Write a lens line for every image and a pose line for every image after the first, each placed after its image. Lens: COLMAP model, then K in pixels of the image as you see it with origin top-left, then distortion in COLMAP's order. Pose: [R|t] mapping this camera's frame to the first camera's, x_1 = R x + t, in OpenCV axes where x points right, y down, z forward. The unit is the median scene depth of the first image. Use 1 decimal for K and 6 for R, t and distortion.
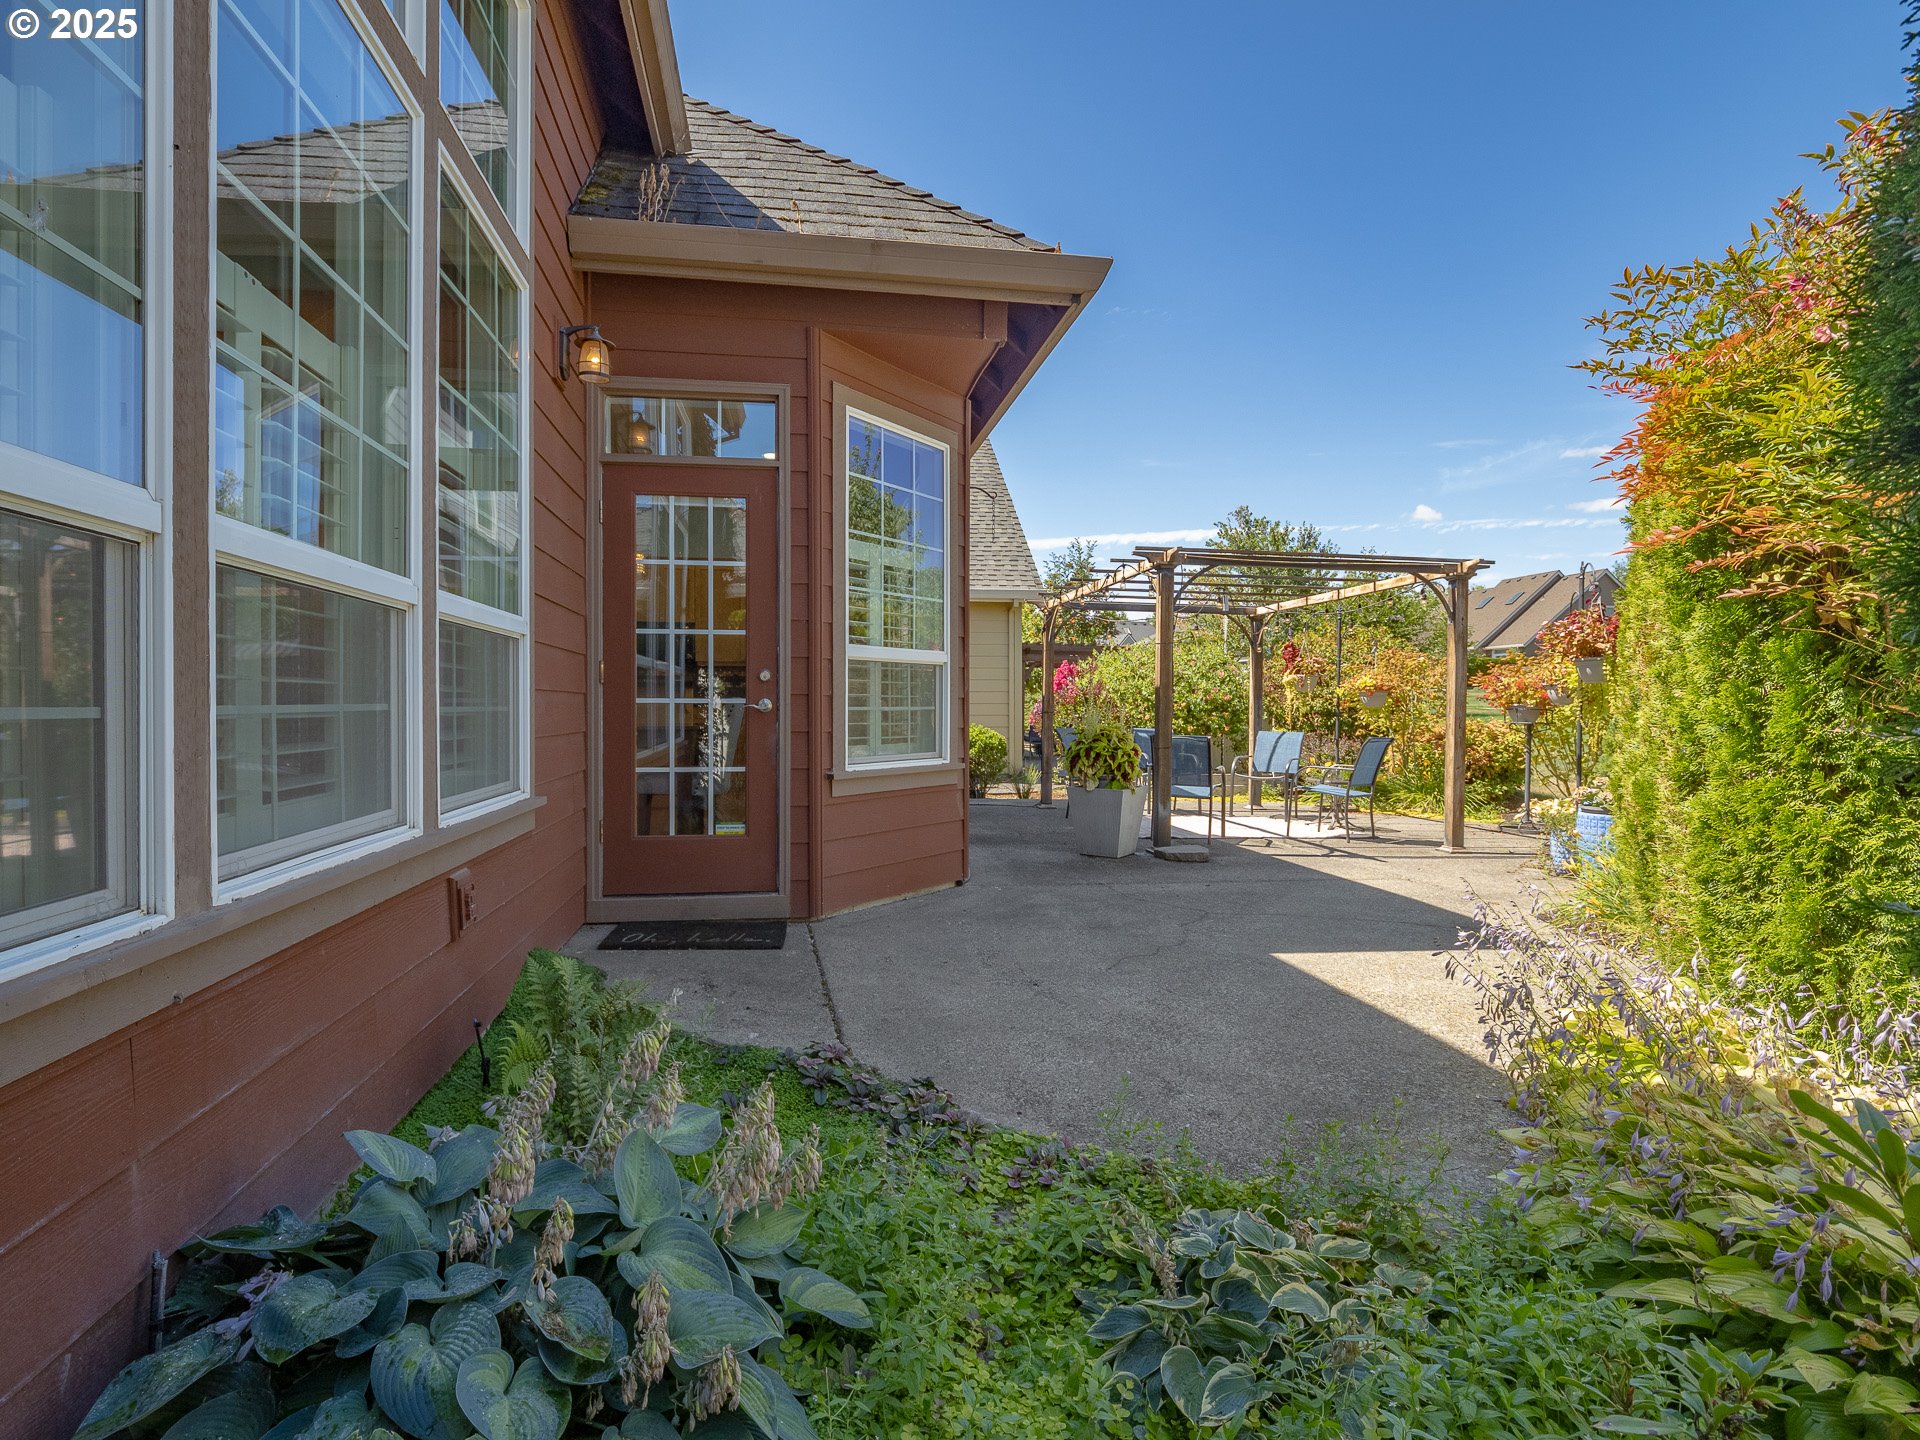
lens RADIAL K [[1015.6, 0, 944.1], [0, 1015.6, 730.7], [0, 0, 1]] dist [-0.007796, -0.000234]
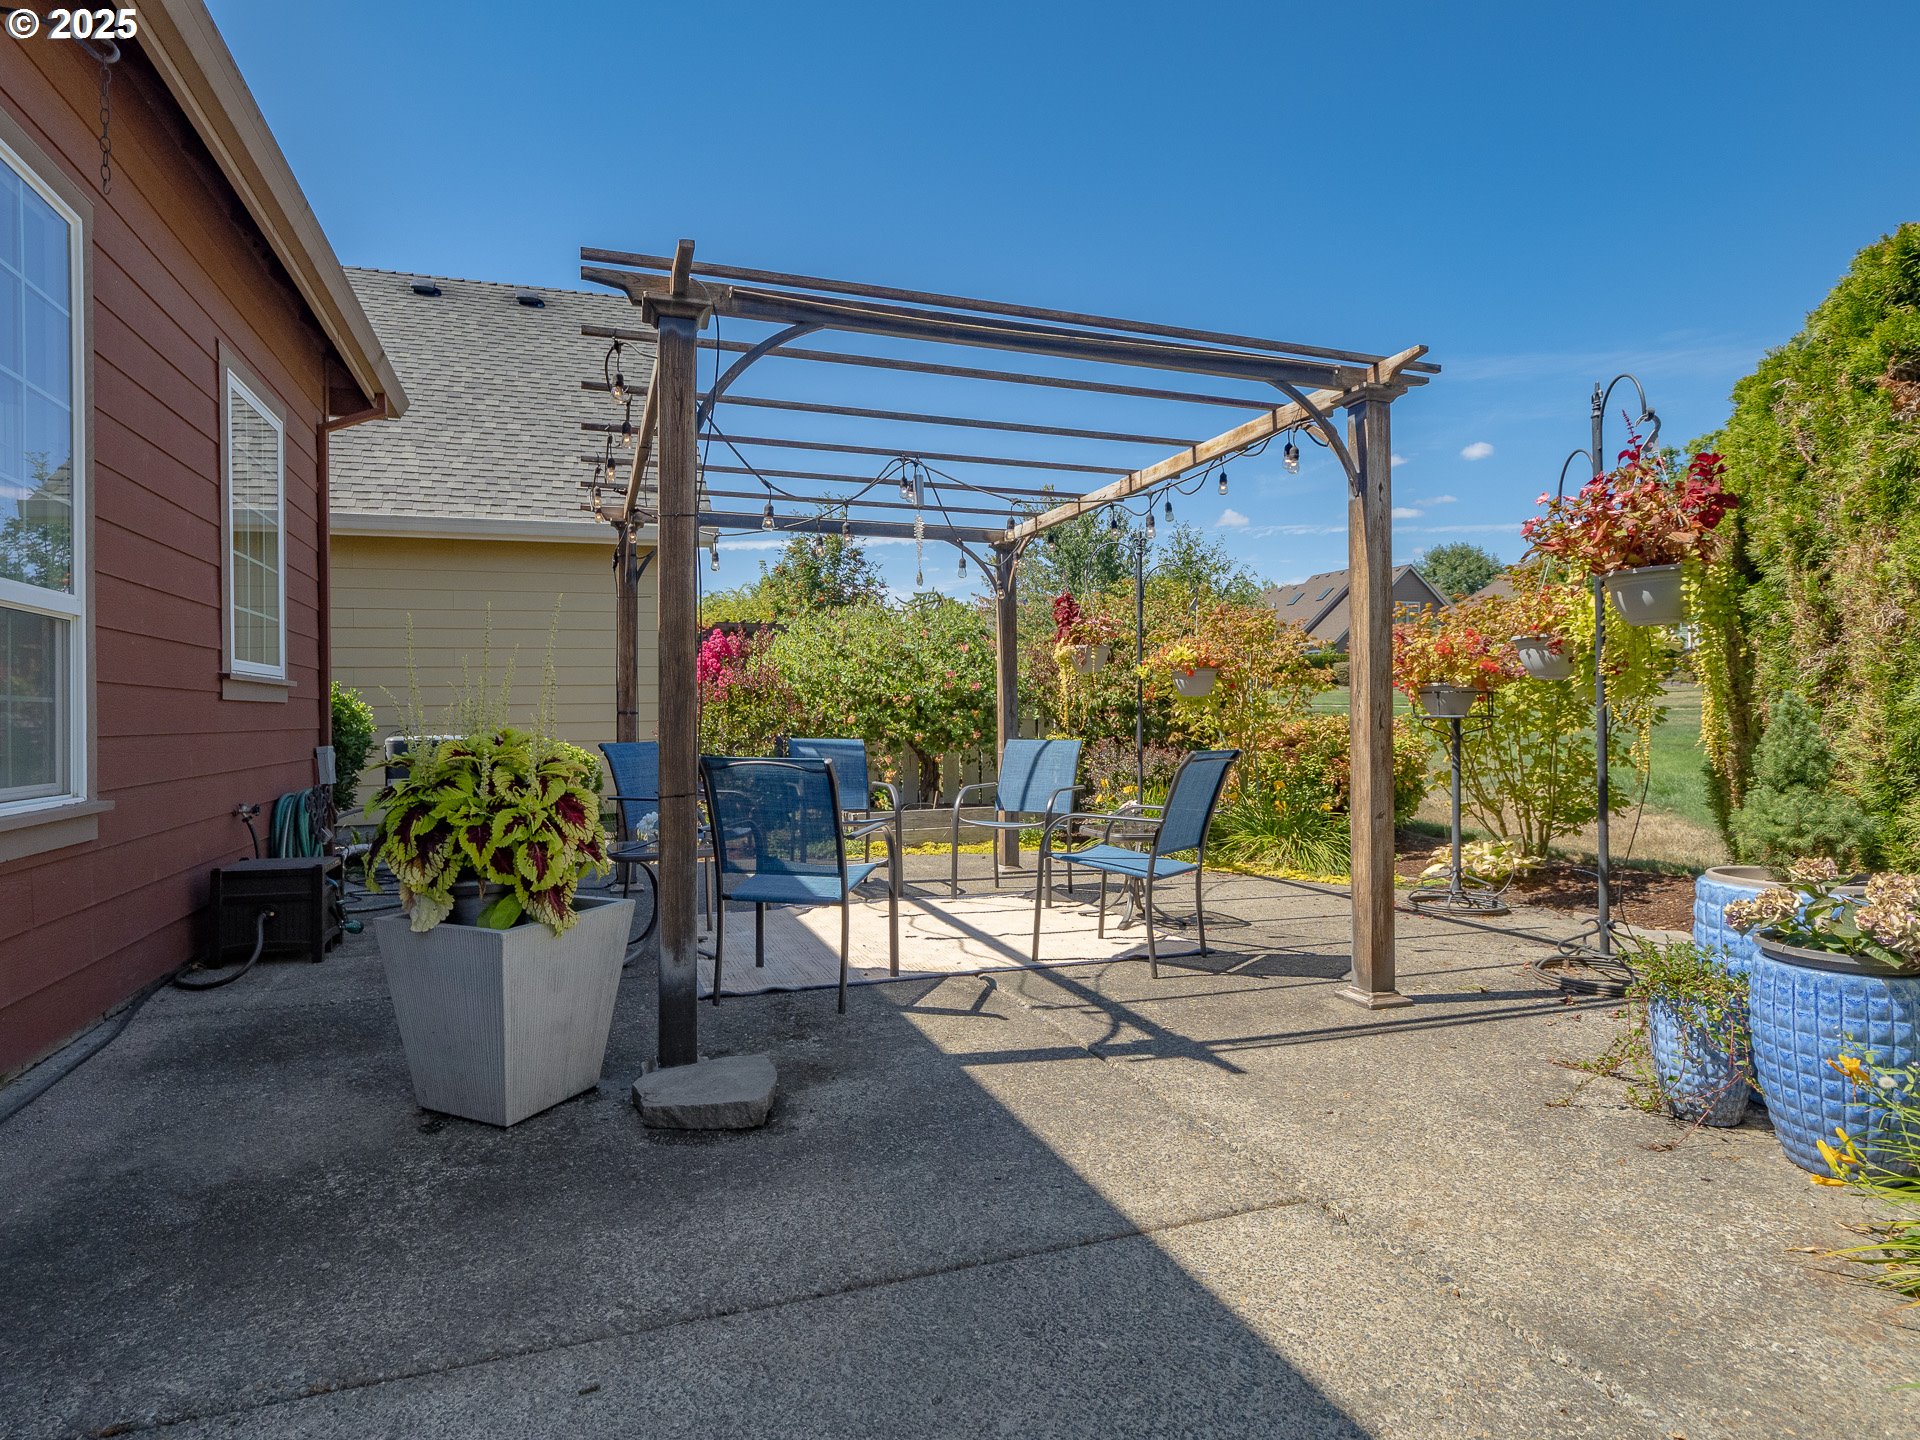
lens RADIAL K [[1015.6, 0, 955.3], [0, 1015.6, 714.6], [0, 0, 1]] dist [-0.007796, -0.000234]
pose [[0.984914, -0.015820, 0.172321, 0.176324], [0.019591, 0.999604, -0.020203, -0.002566], [-0.171933, 0.023274, 0.984834, 0.423900]]
